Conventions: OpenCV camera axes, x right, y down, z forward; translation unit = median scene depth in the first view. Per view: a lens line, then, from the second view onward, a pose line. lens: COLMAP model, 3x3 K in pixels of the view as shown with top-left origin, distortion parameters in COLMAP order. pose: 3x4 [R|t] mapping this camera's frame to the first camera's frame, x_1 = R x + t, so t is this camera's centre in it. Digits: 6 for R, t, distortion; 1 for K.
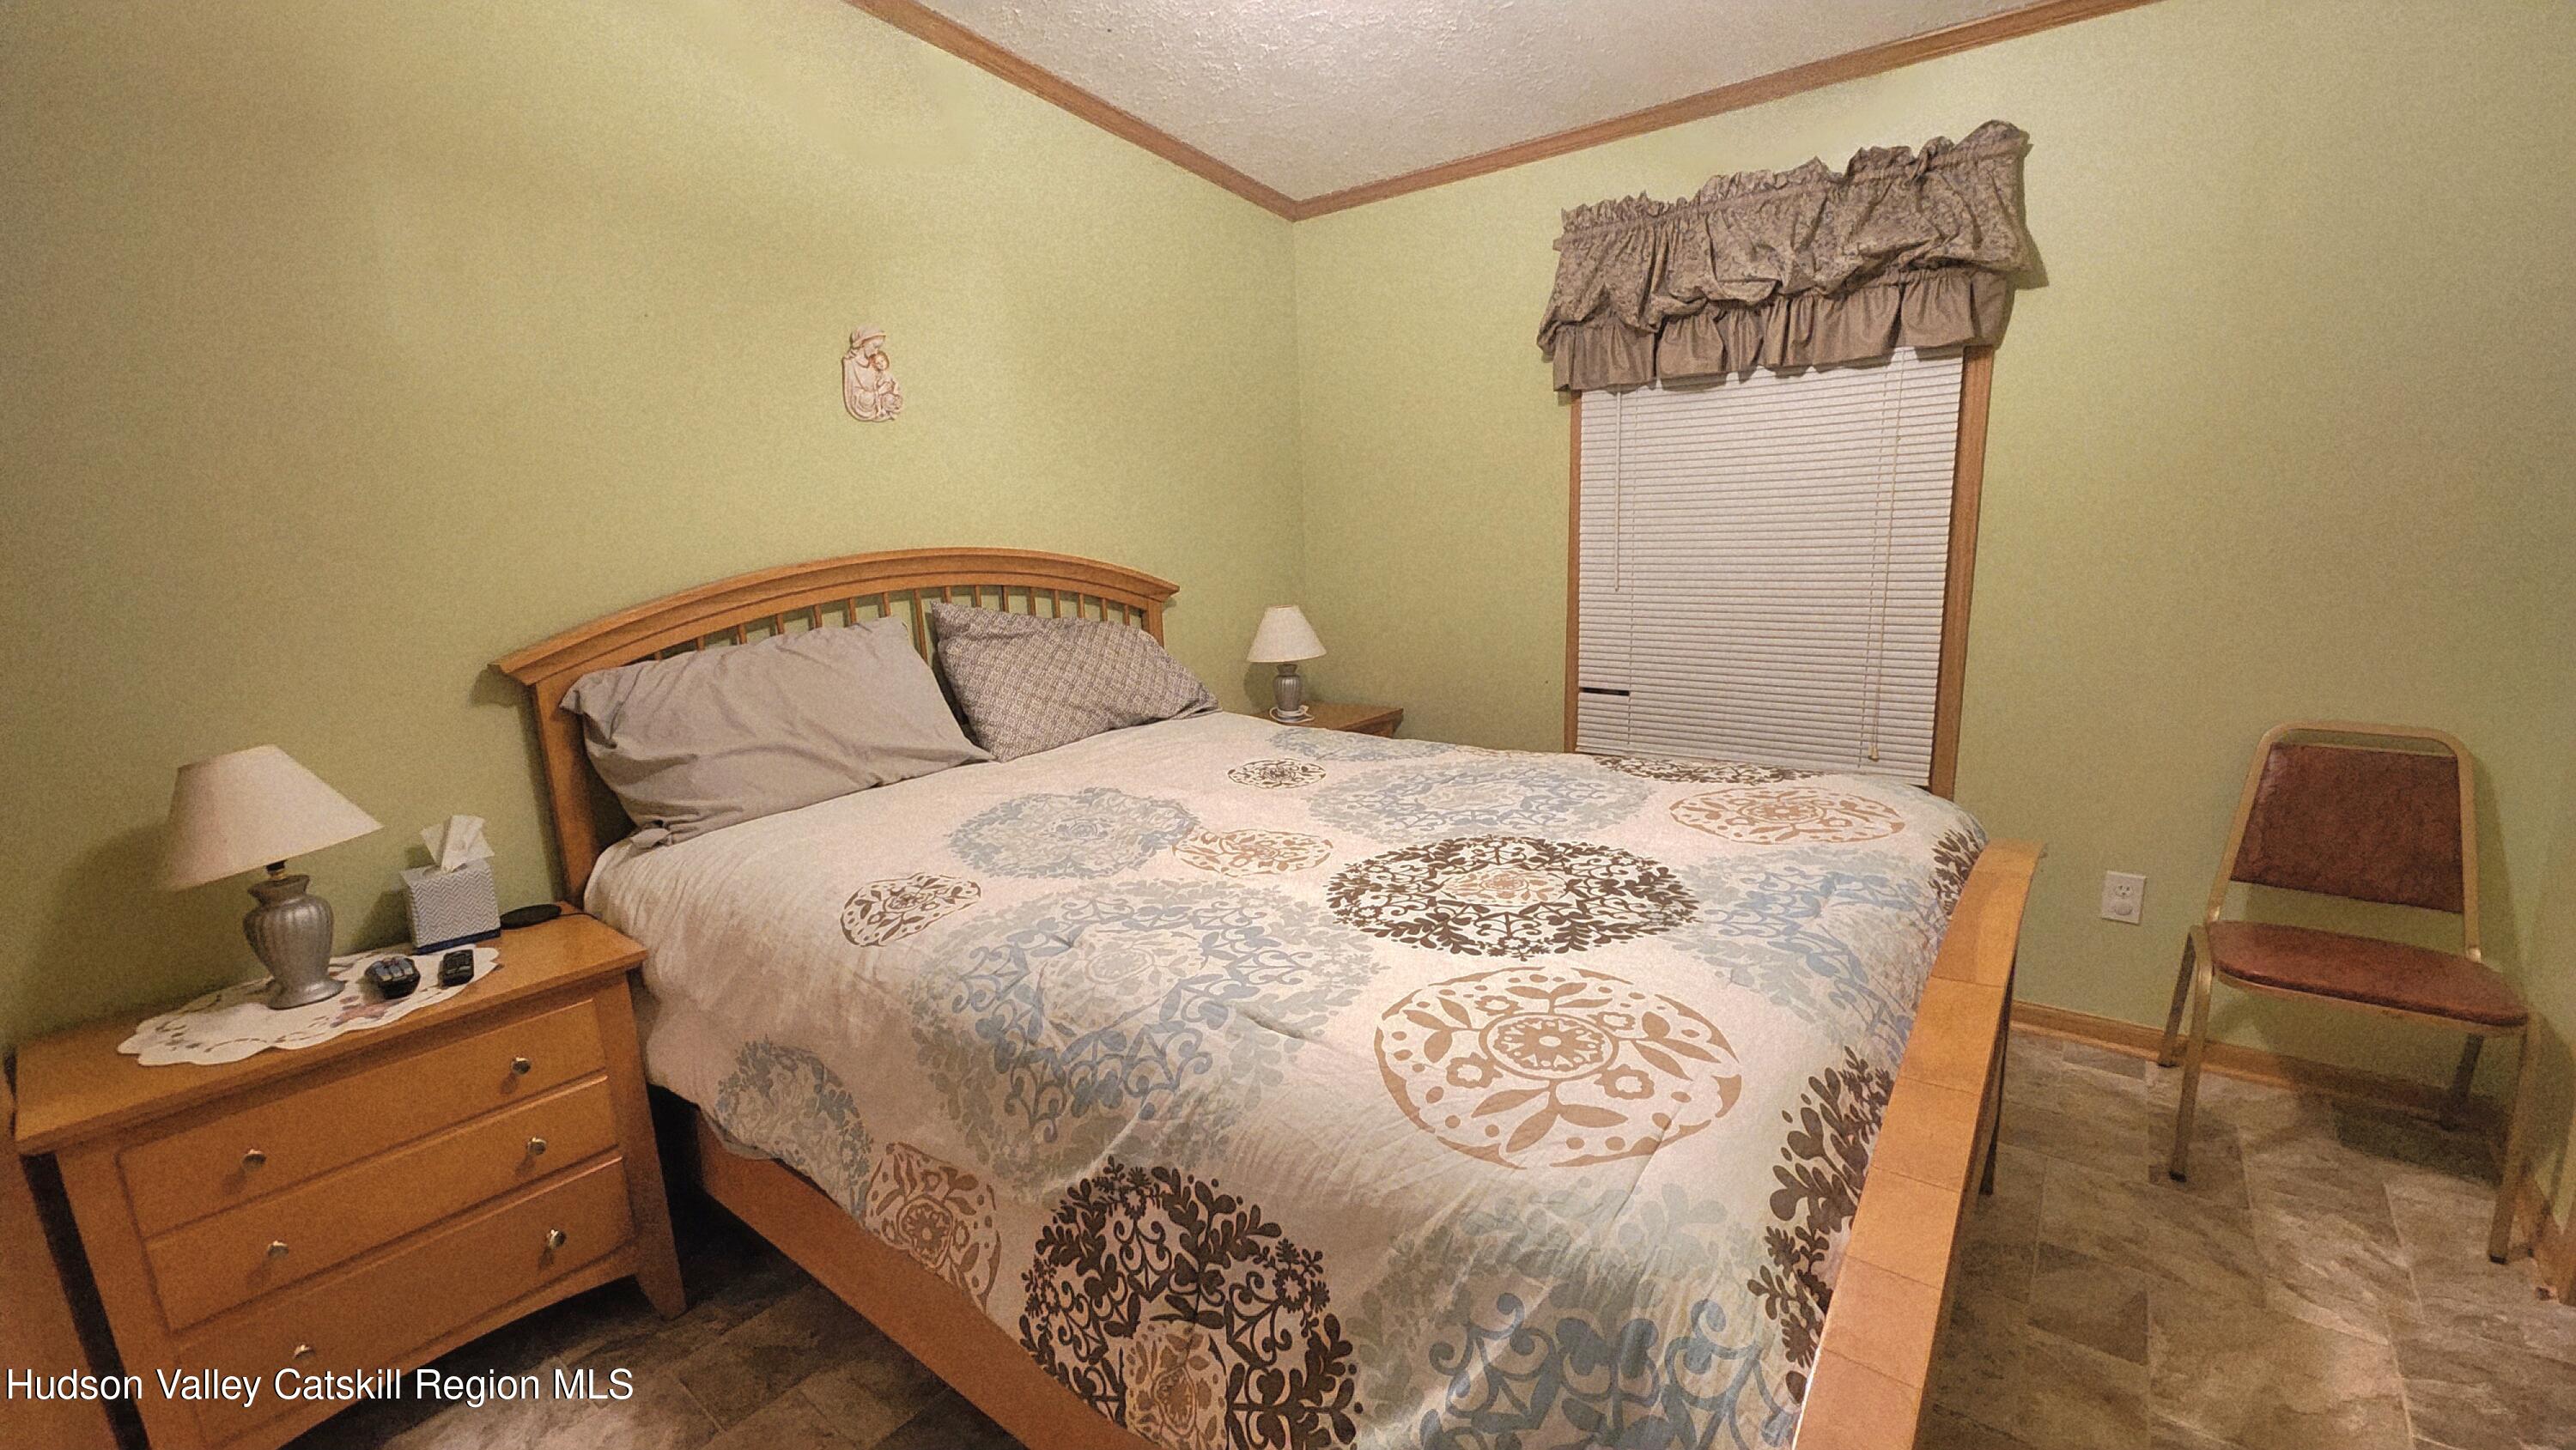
lens RADIAL K [[1054.4, 0, 1269.0], [0, 1054.4, 721.6], [0, 0, 1]] dist [0.001935, -0.003908]
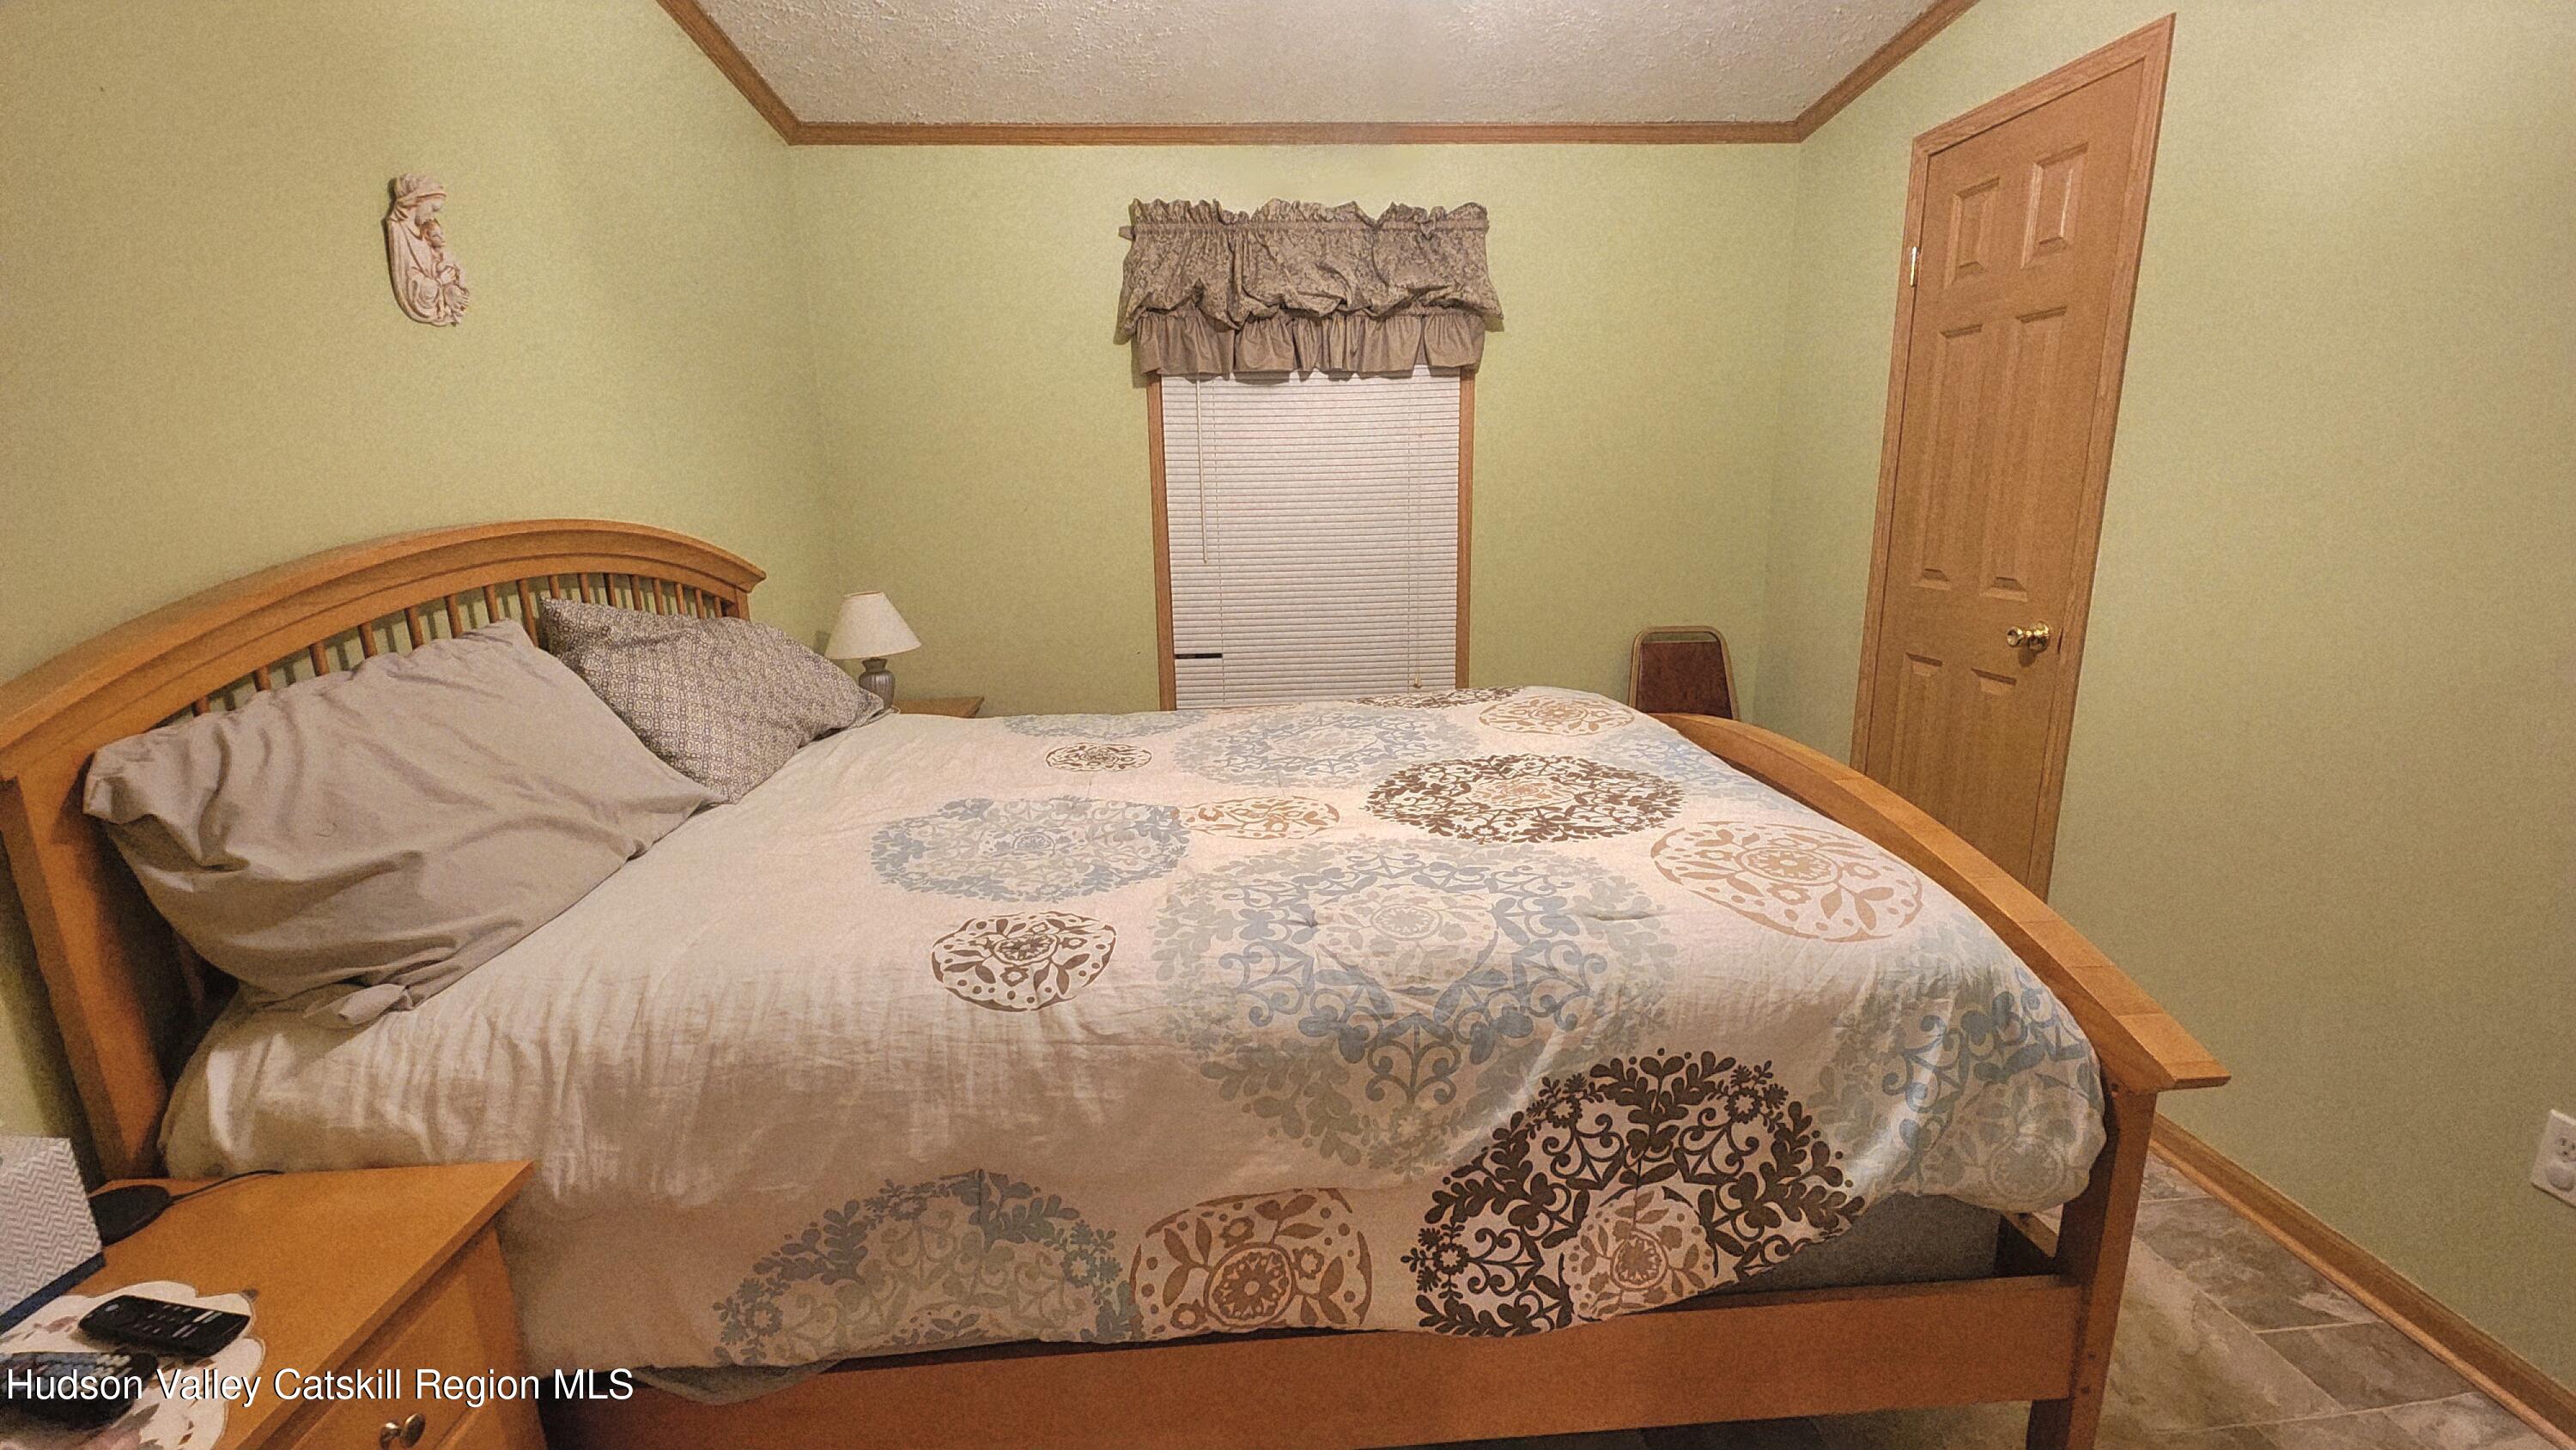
lens RADIAL K [[1054.4, 0, 1275.7], [0, 1054.4, 726.0], [0, 0, 1]] dist [0.001935, -0.003908]
pose [[0.738190, -0.127836, 0.662370, -0.699374], [0.121714, 0.991006, 0.055615, -0.016284], [-0.663522, 0.039566, 0.747110, 0.270008]]
